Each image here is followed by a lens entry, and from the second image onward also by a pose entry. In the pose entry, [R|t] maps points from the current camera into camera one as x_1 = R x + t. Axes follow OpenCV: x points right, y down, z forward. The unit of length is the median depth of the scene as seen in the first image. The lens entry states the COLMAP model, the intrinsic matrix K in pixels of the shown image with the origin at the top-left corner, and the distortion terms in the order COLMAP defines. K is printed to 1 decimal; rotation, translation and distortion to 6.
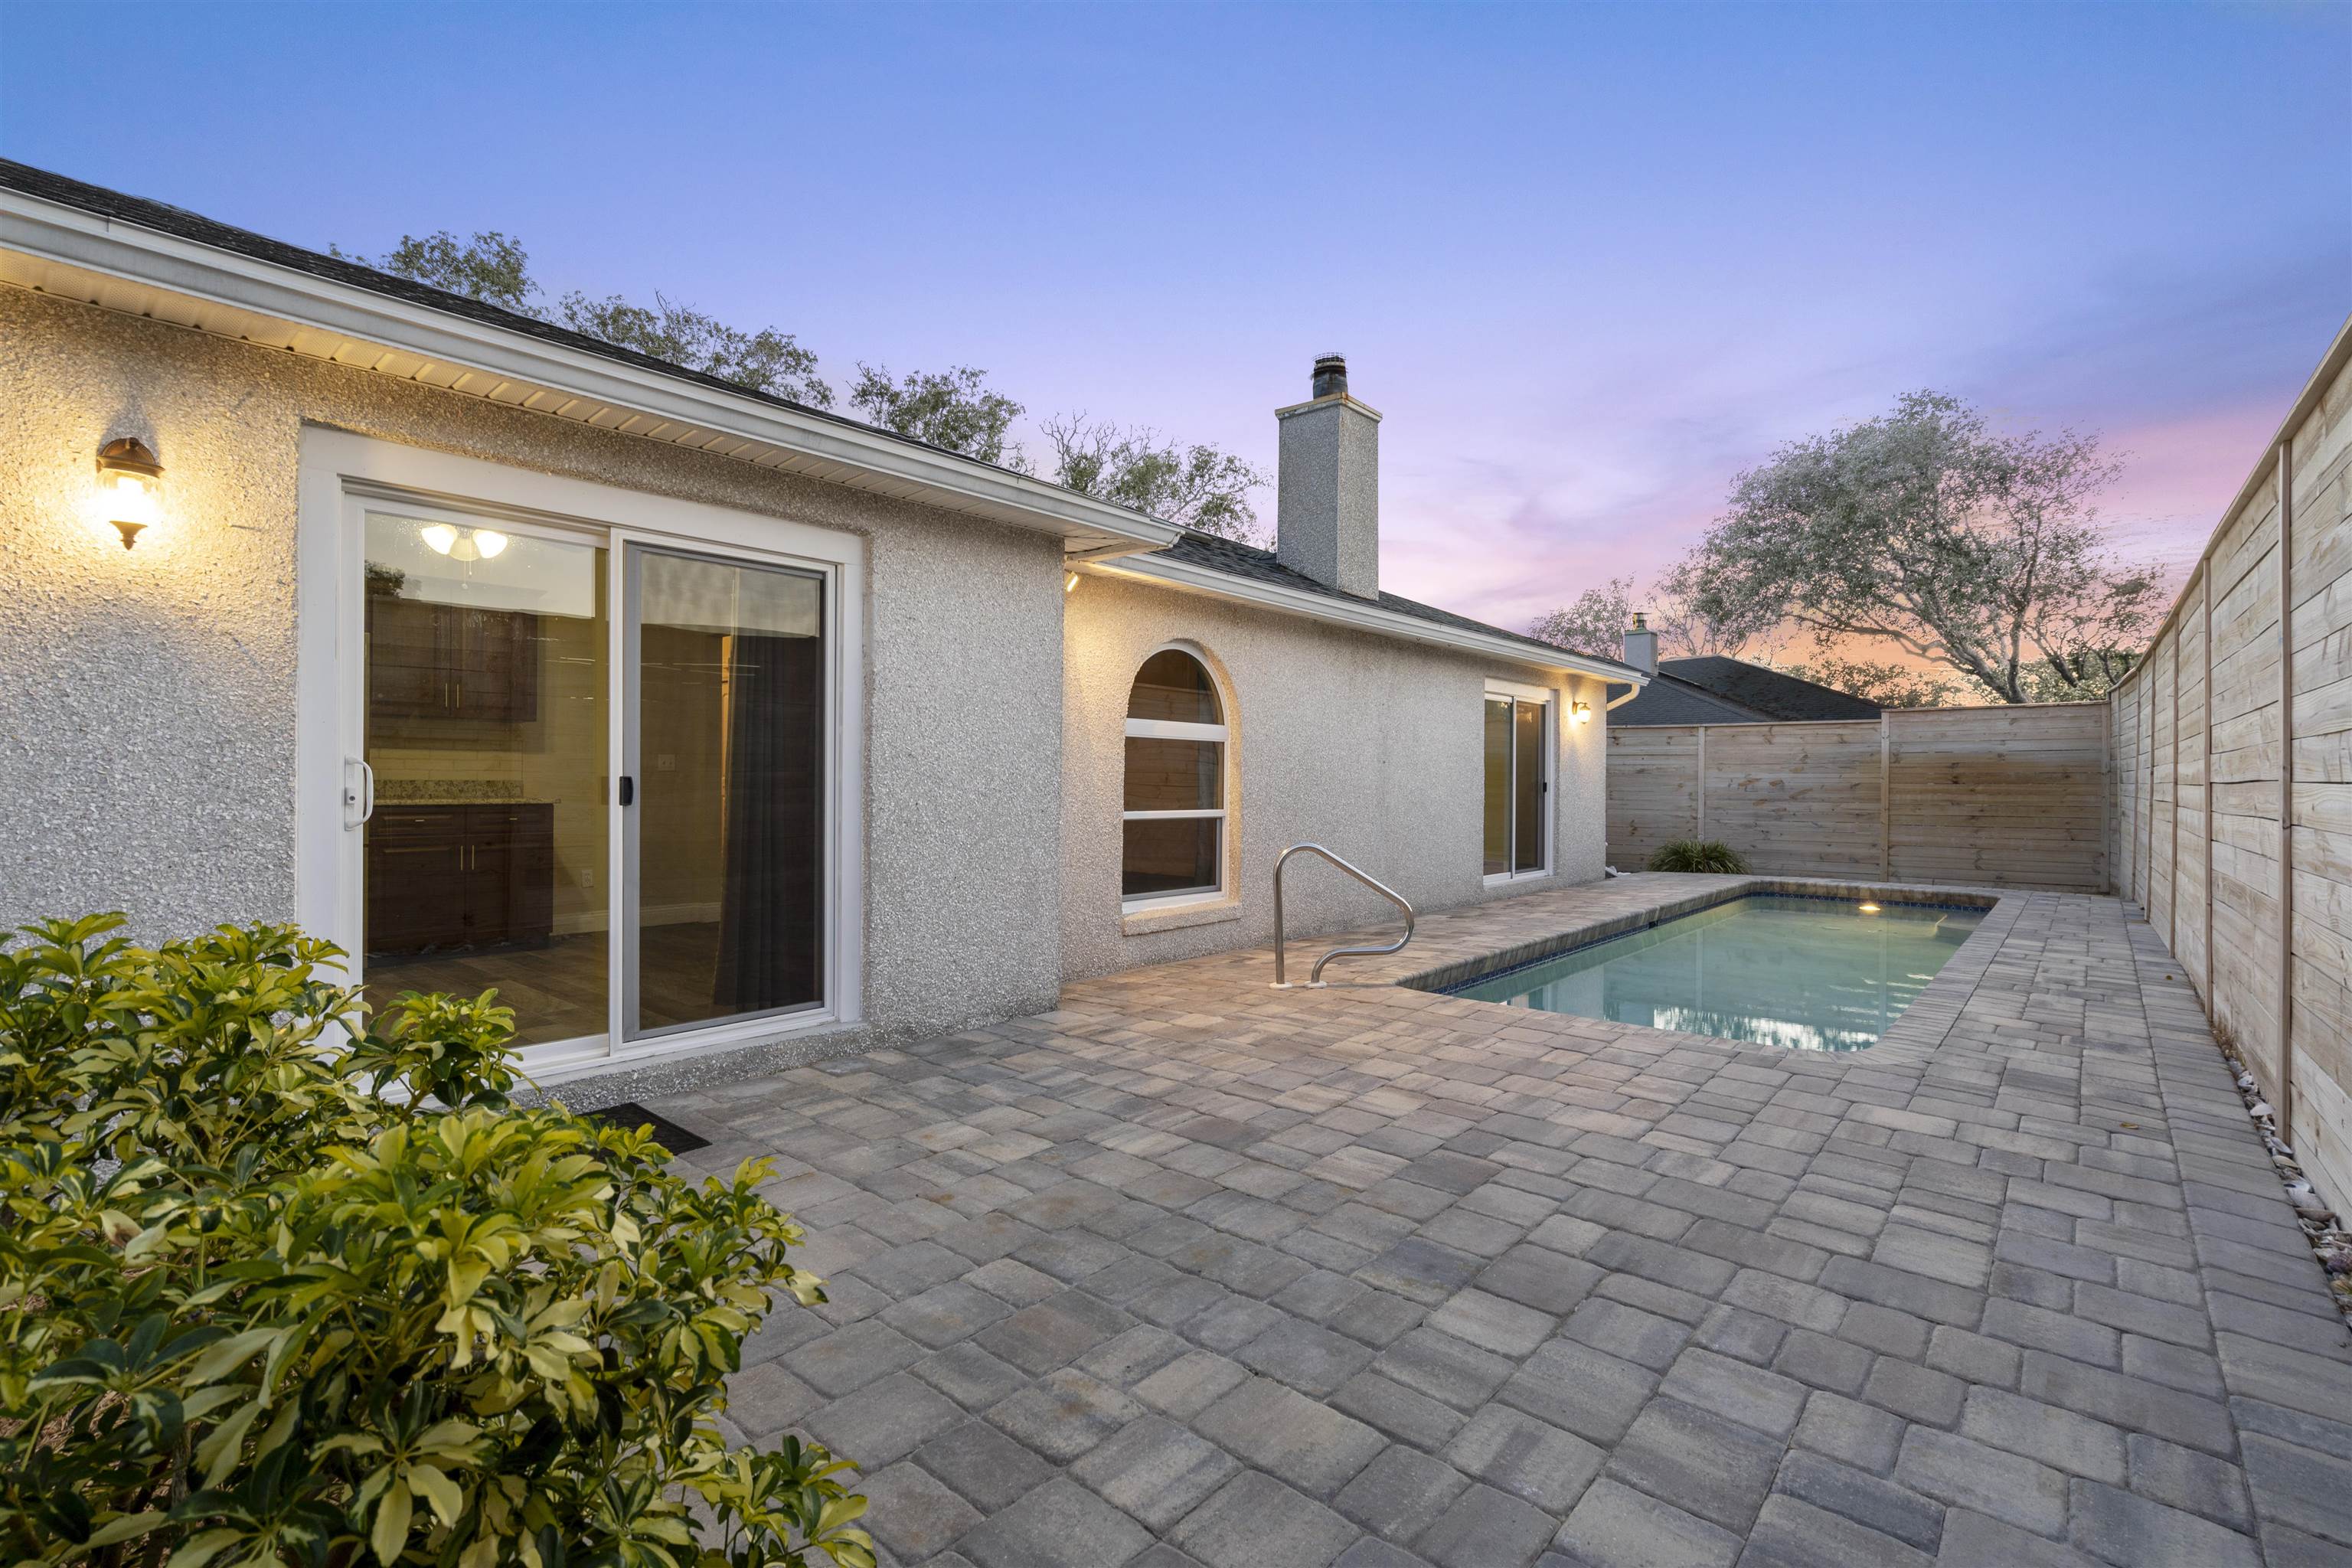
lens RADIAL K [[1070.0, 0, 1176.0], [0, 1070.0, 784.0], [0, 0, 1]] dist [-0.000928, -0.000196]
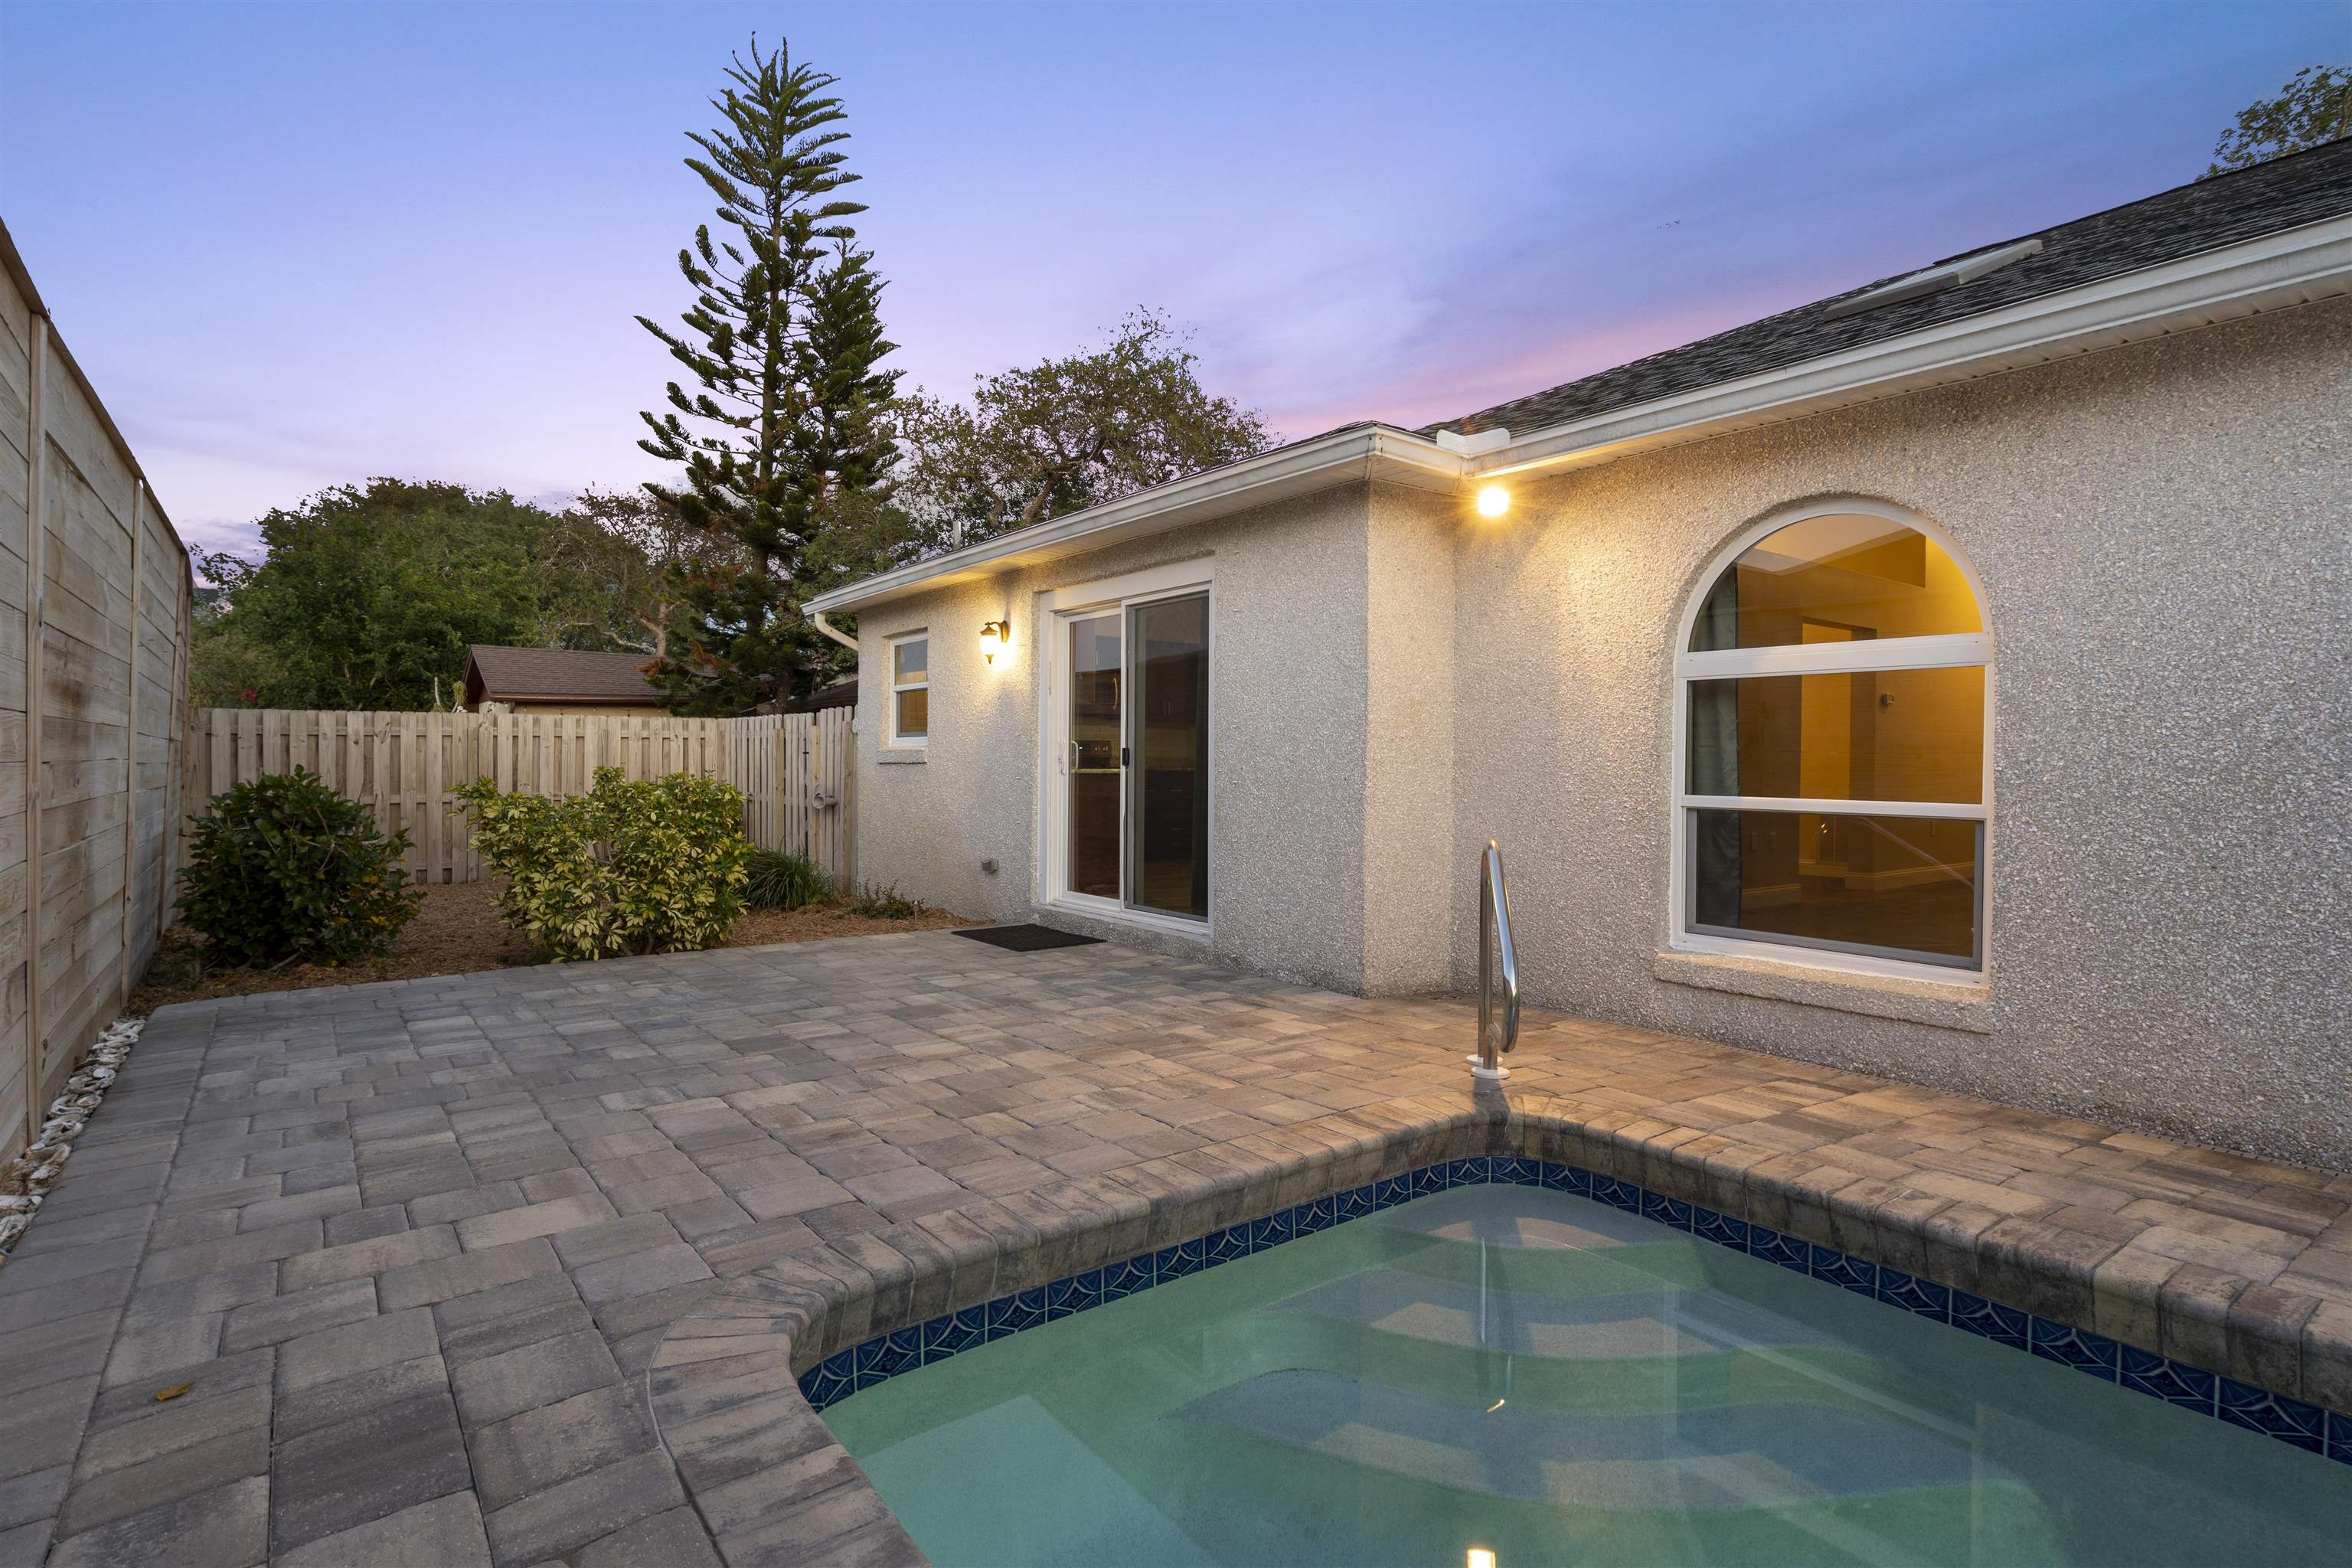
lens RADIAL K [[1148.1, 0, 1172.7], [0, 1148.1, 797.6], [0, 0, 1]] dist [0.003995, 0.001103]
pose [[-0.210646, 0.019443, -0.977369, 1.191041], [-0.015048, 0.999619, 0.023129, 0.026565], [0.977447, 0.019579, -0.210274, 1.415200]]
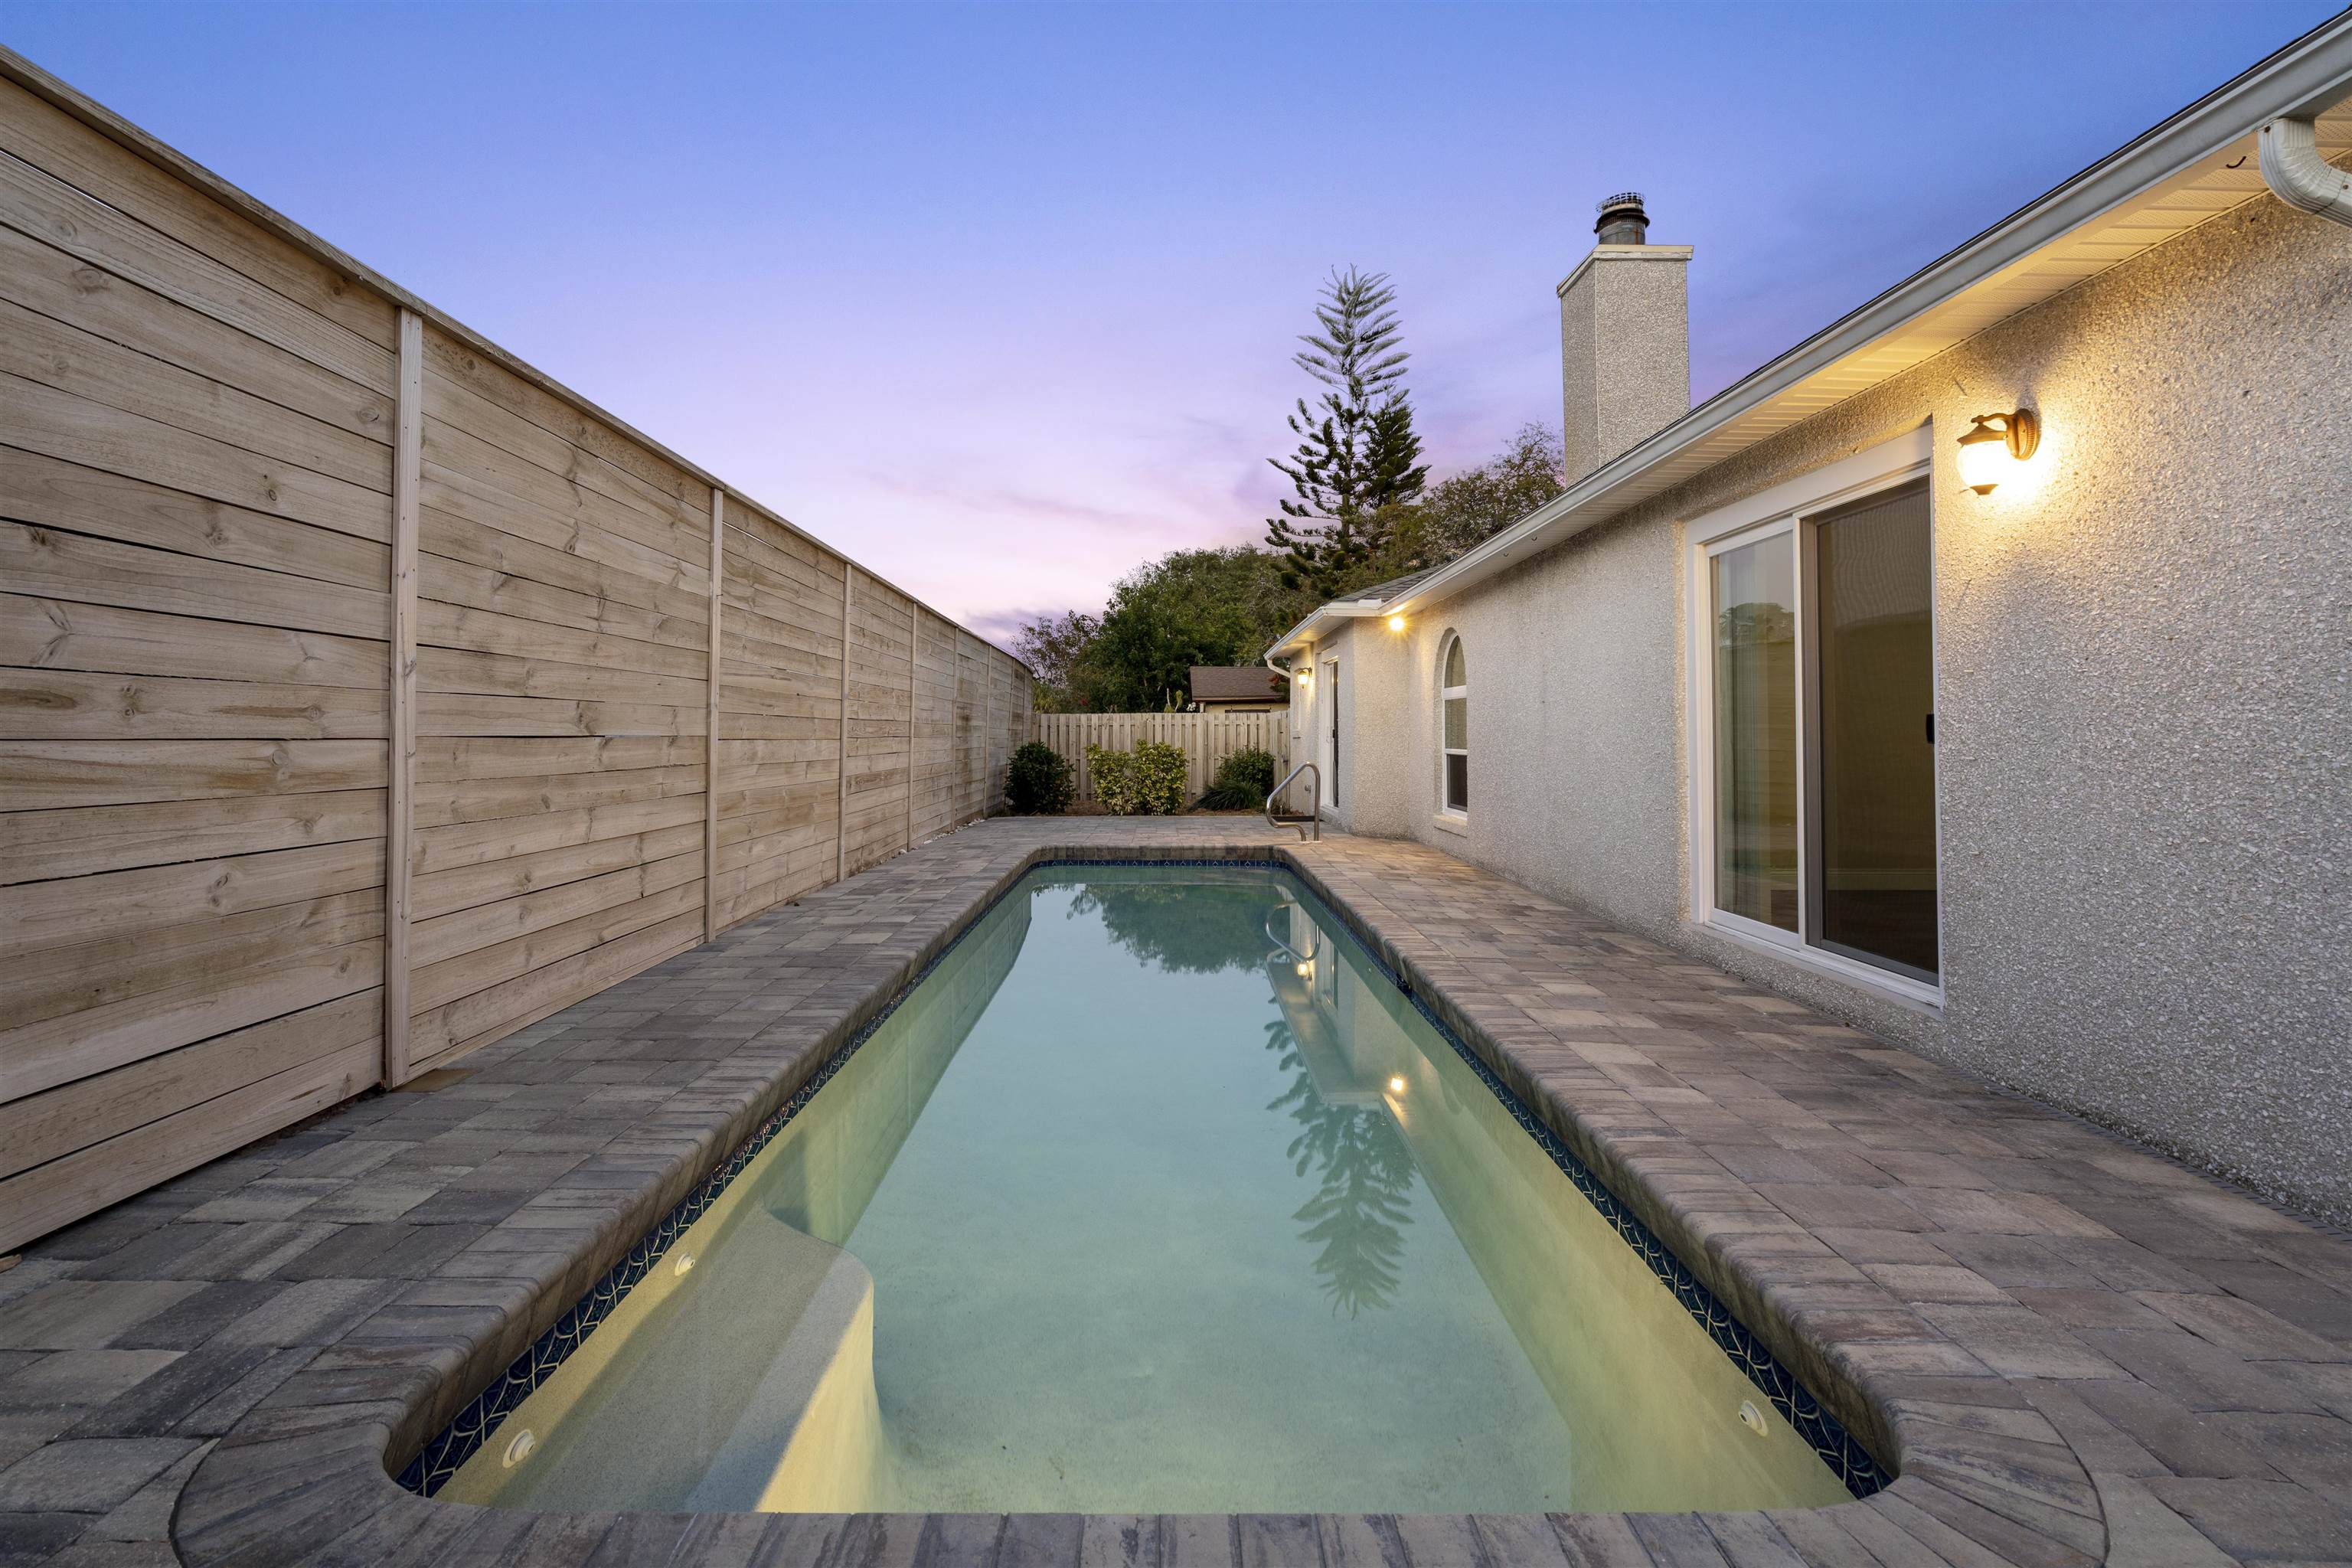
lens RADIAL K [[1078.3, 0, 1171.4], [0, 1078.3, 718.0], [0, 0, 1]] dist [-0.000651, -0.000050]
pose [[-0.750376, -0.022811, -0.660617, 2.090959], [-0.013701, 0.999726, -0.018958, 0.028792], [0.660869, -0.005175, -0.750483, 3.094558]]
